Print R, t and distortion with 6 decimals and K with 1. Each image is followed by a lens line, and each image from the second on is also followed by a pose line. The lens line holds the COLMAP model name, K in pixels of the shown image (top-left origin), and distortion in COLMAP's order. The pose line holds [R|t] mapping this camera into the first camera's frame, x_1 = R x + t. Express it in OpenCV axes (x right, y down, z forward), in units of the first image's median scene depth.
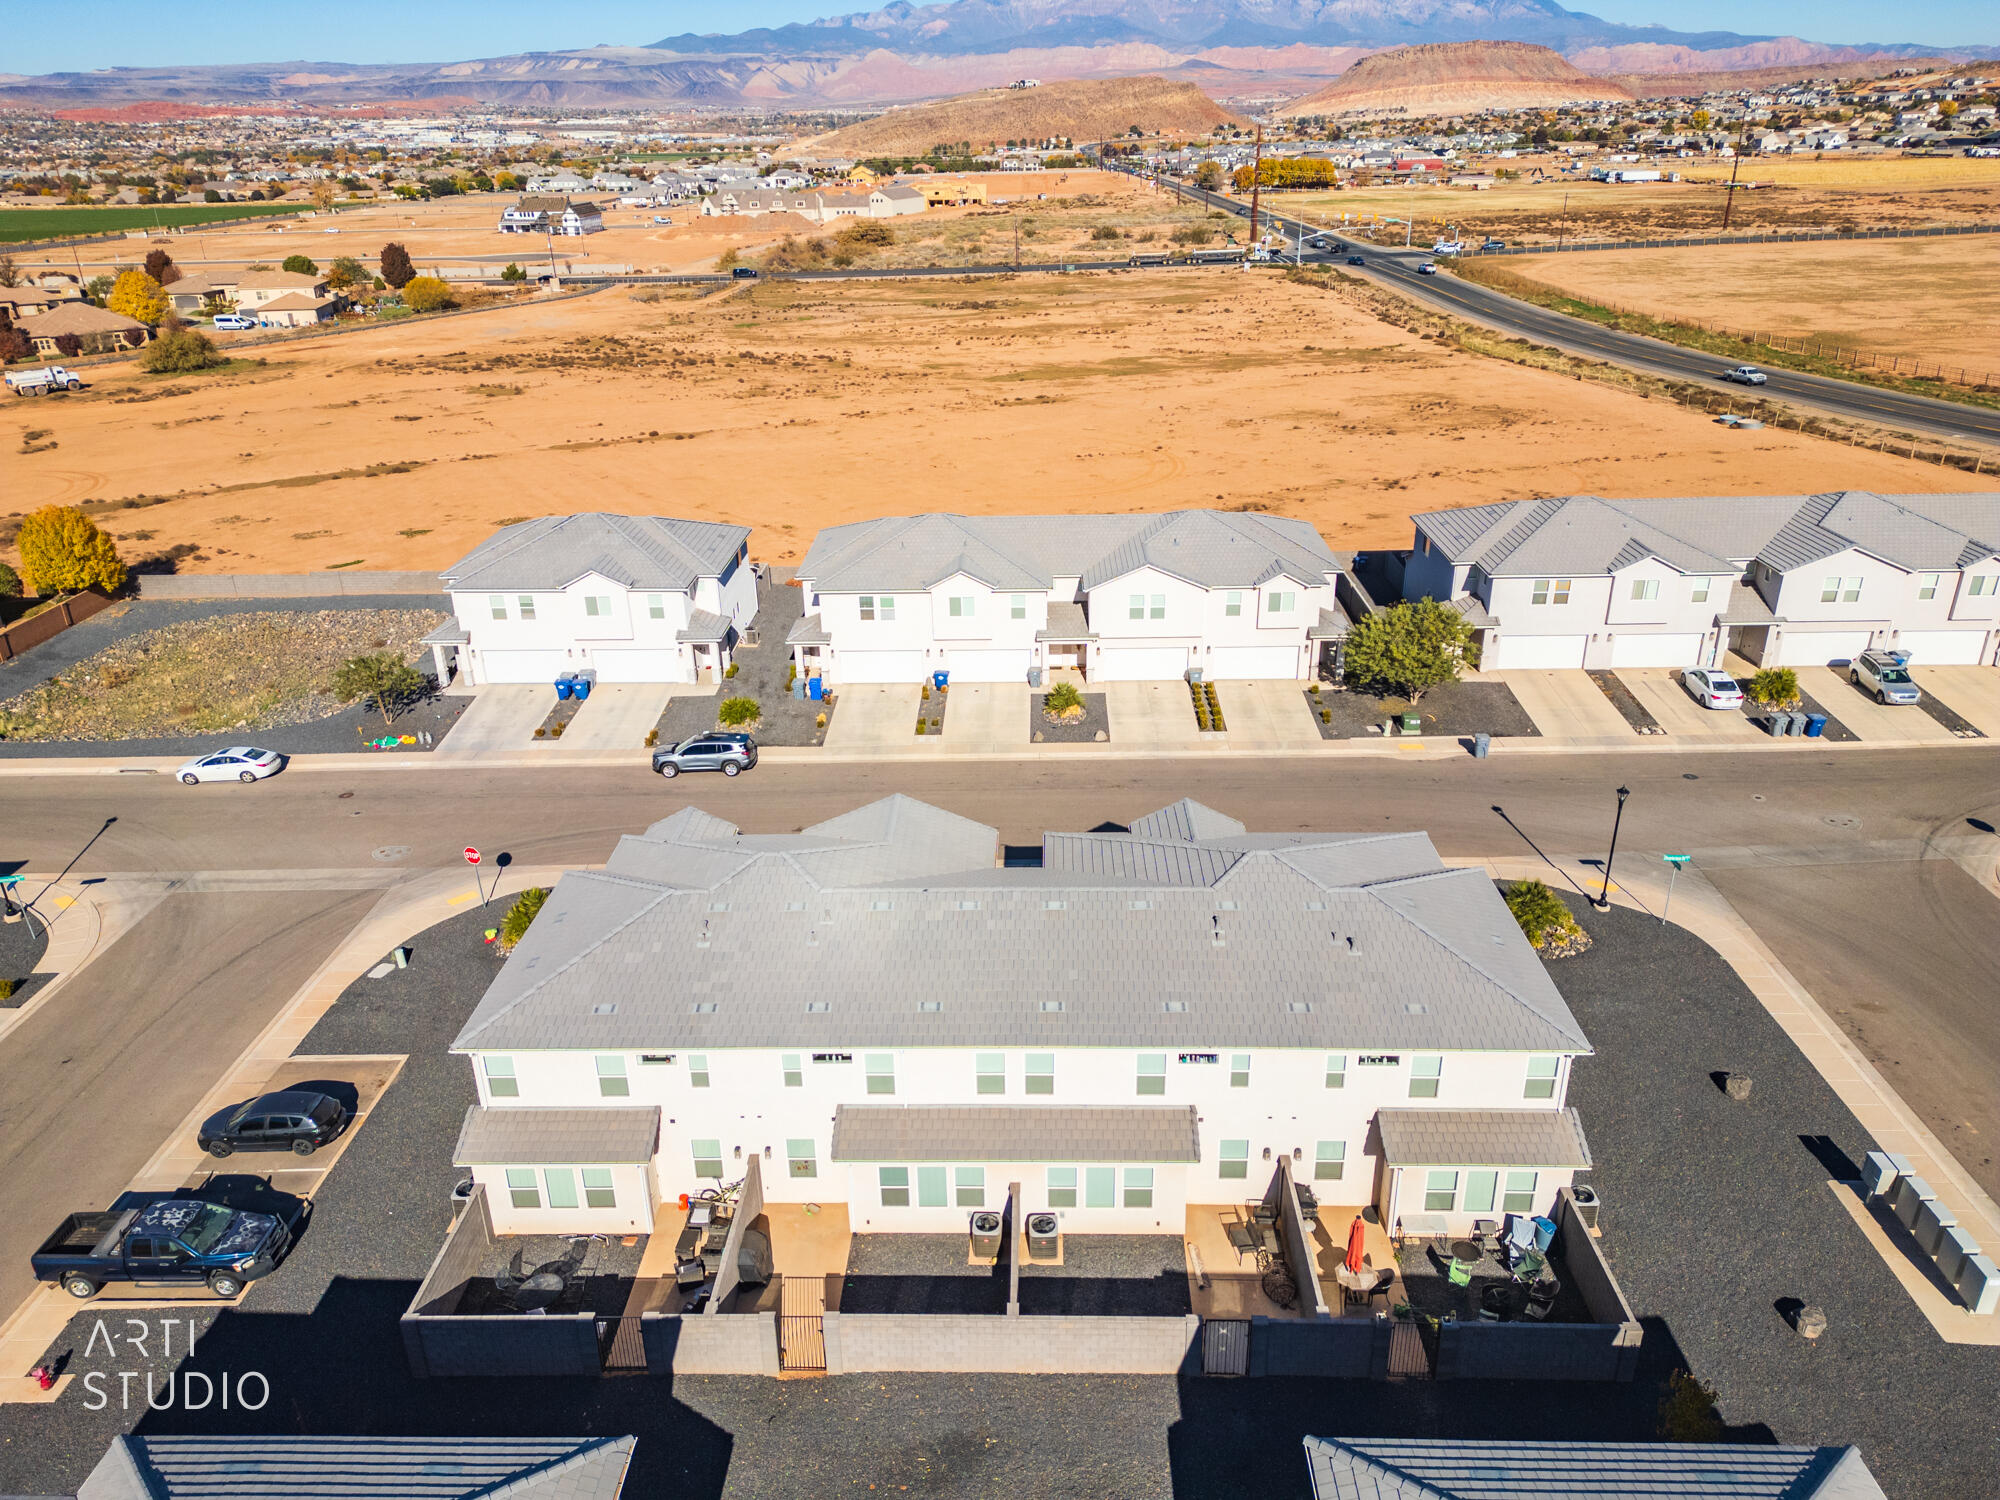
lens RADIAL K [[1396.0, 0, 1003.7], [0, 1396.0, 752.1], [0, 0, 1]] dist [0.093609, -0.093015]
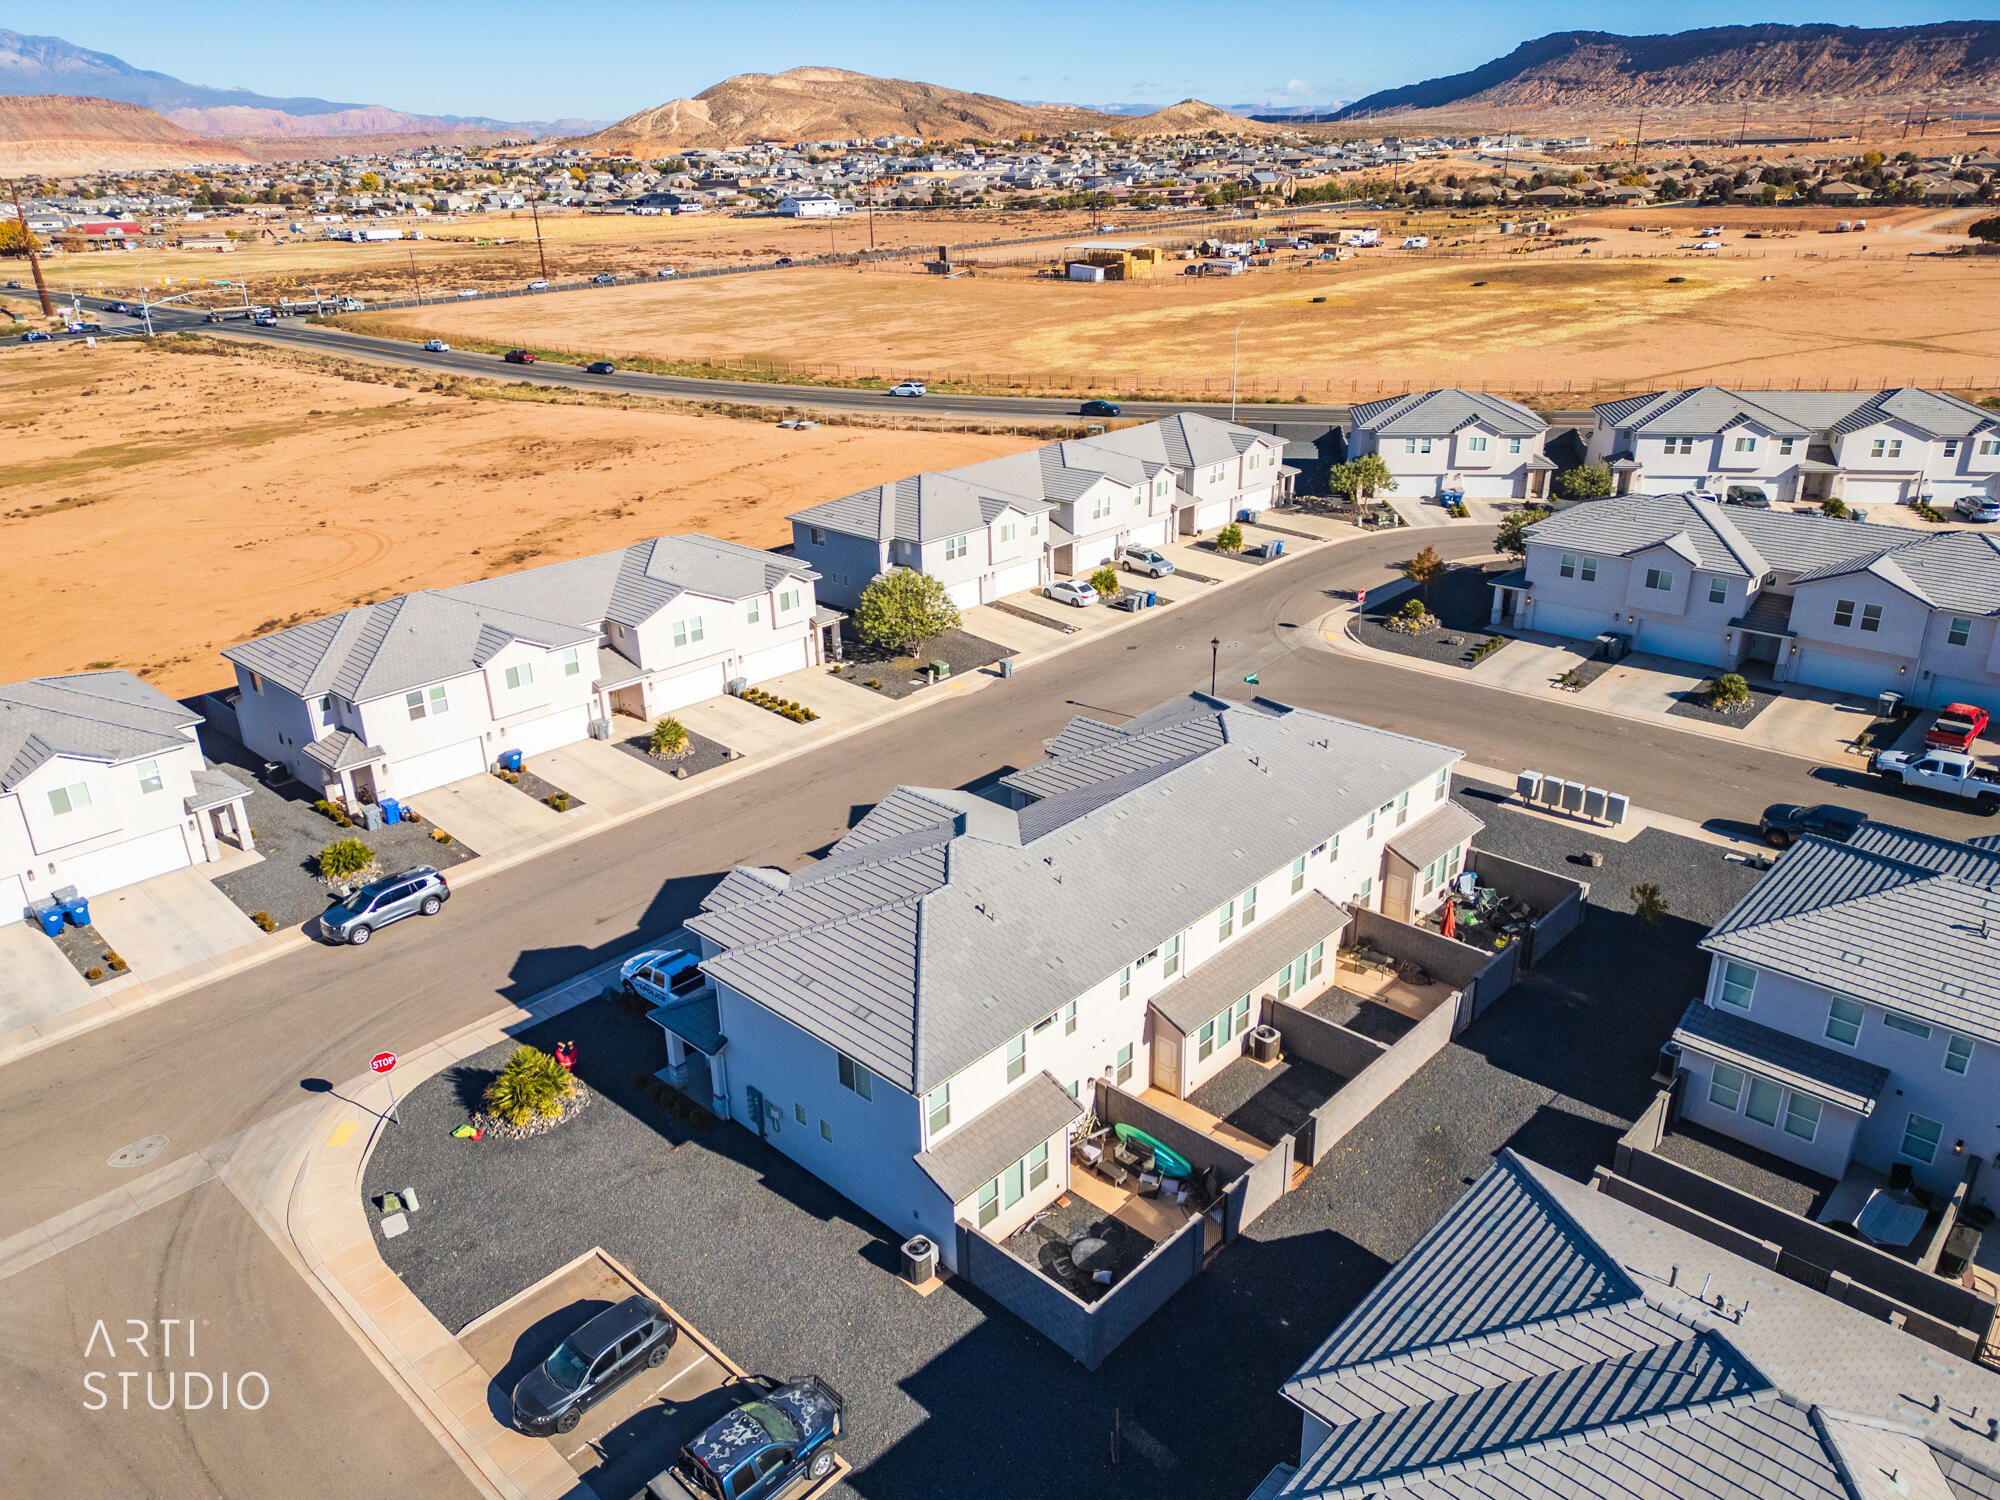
lens RADIAL K [[1396.0, 0, 1003.7], [0, 1396.0, 752.1], [0, 0, 1]] dist [0.093609, -0.093015]
pose [[0.667820, -0.285570, 0.687361, -0.518467], [0.311002, 0.946054, 0.090886, -0.045717], [-0.676235, 0.153076, 0.720607, 0.125705]]
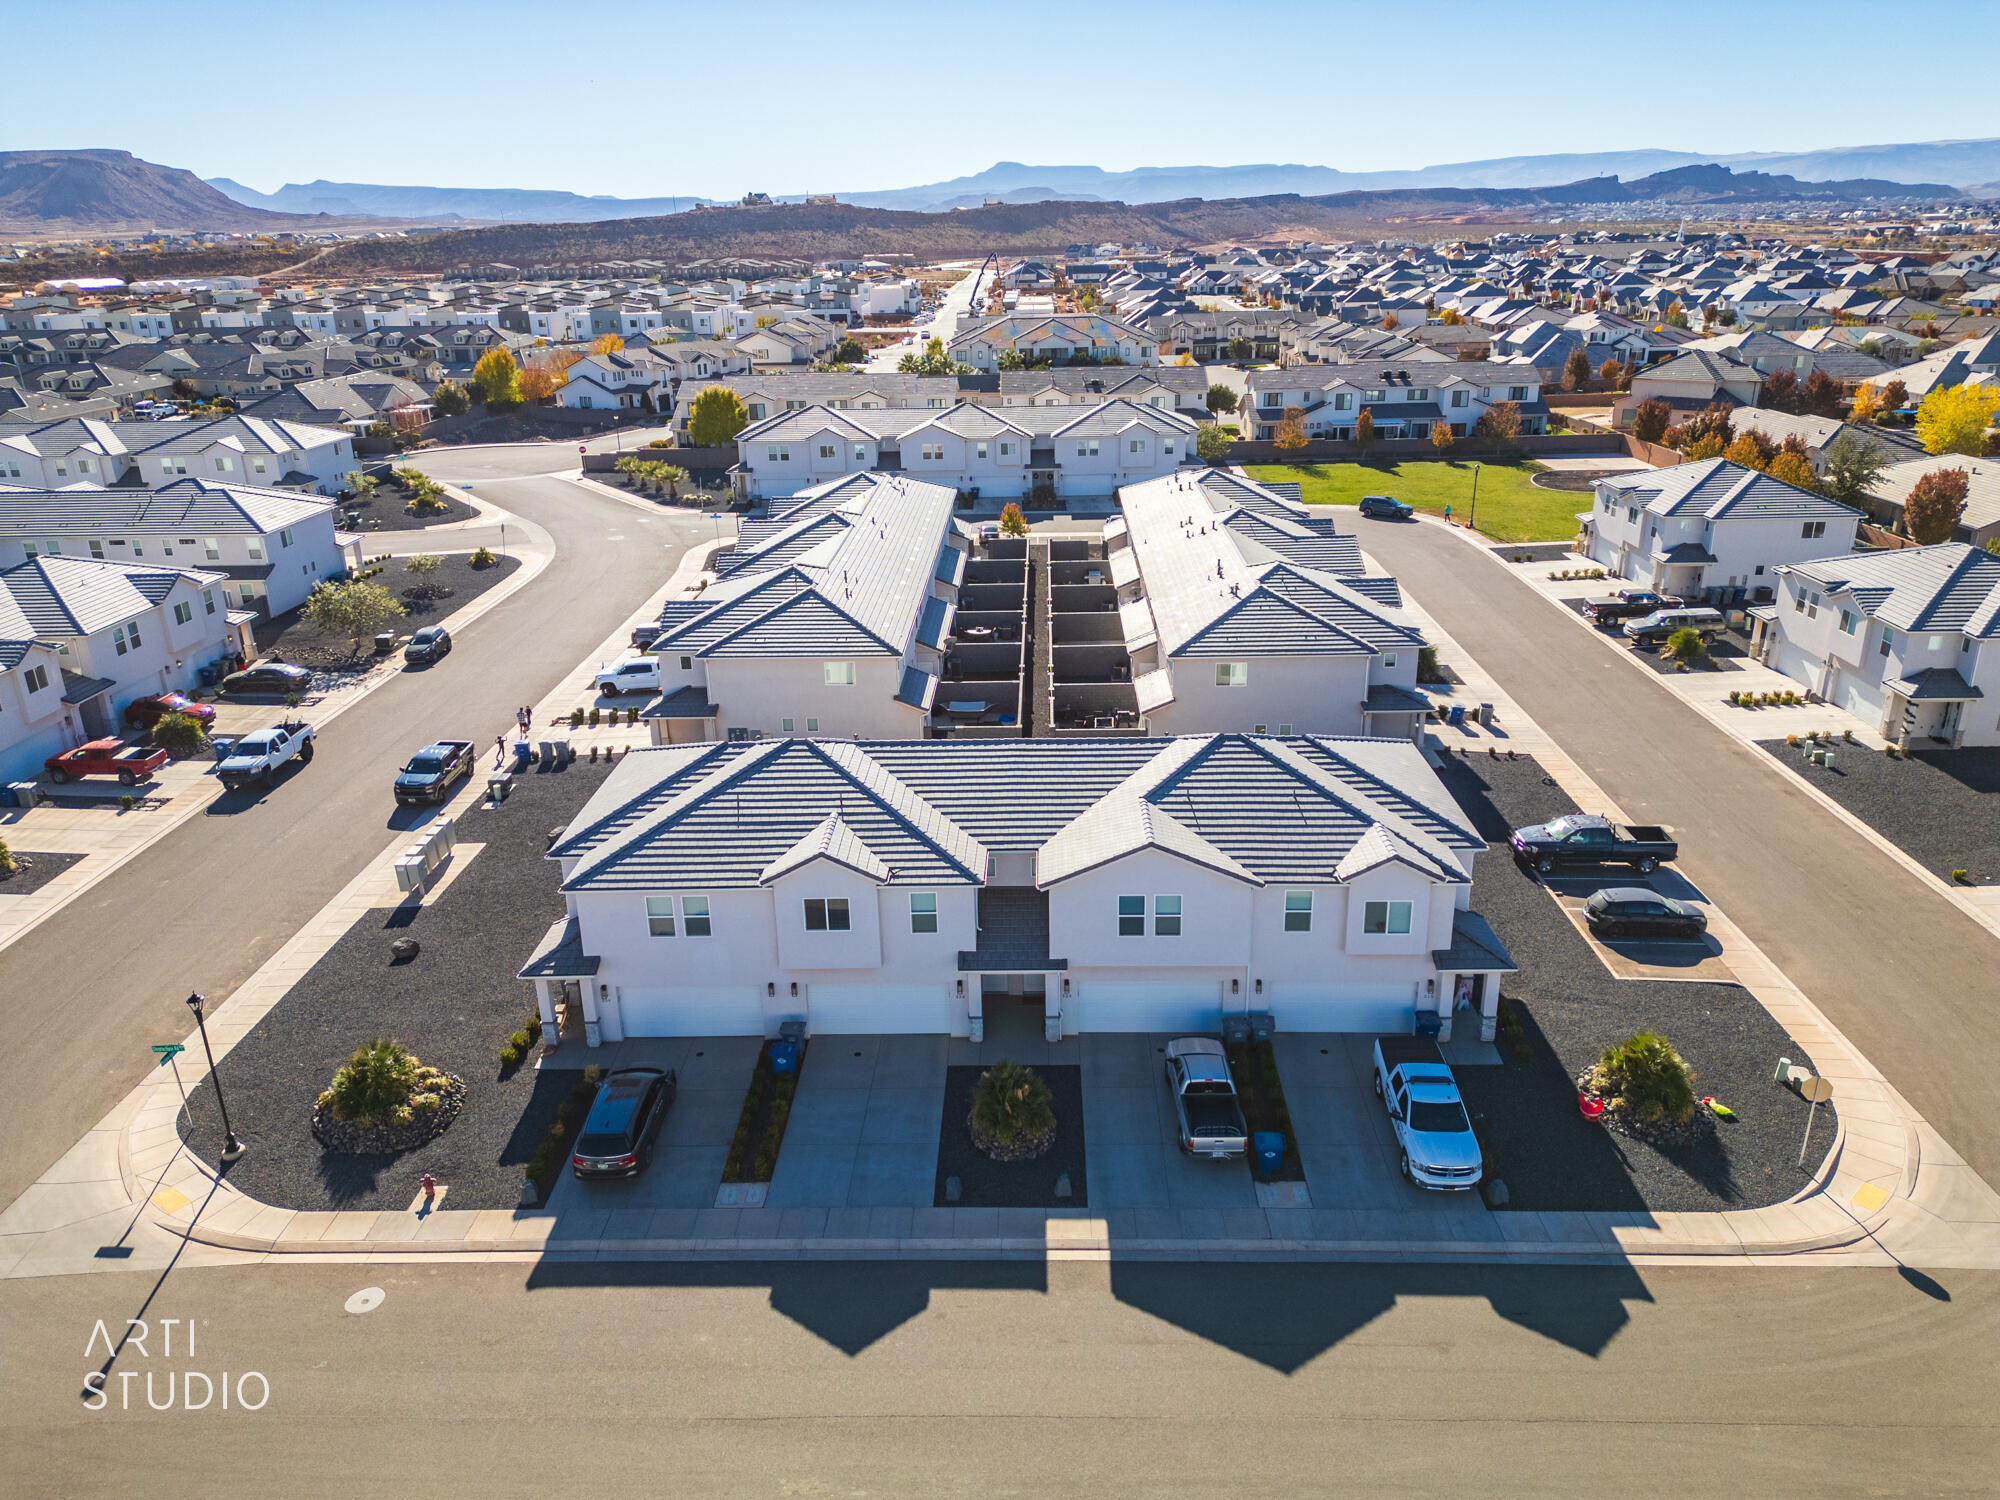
lens RADIAL K [[1406.7, 0, 1005.5], [0, 1406.7, 740.8], [0, 0, 1]] dist [0.078994, -0.076054]
pose [[-0.999232, 0.037744, 0.010479, 0.002010], [0.034421, 0.718347, 0.694833, -0.437960], [0.018698, 0.694660, -0.719095, 1.106837]]
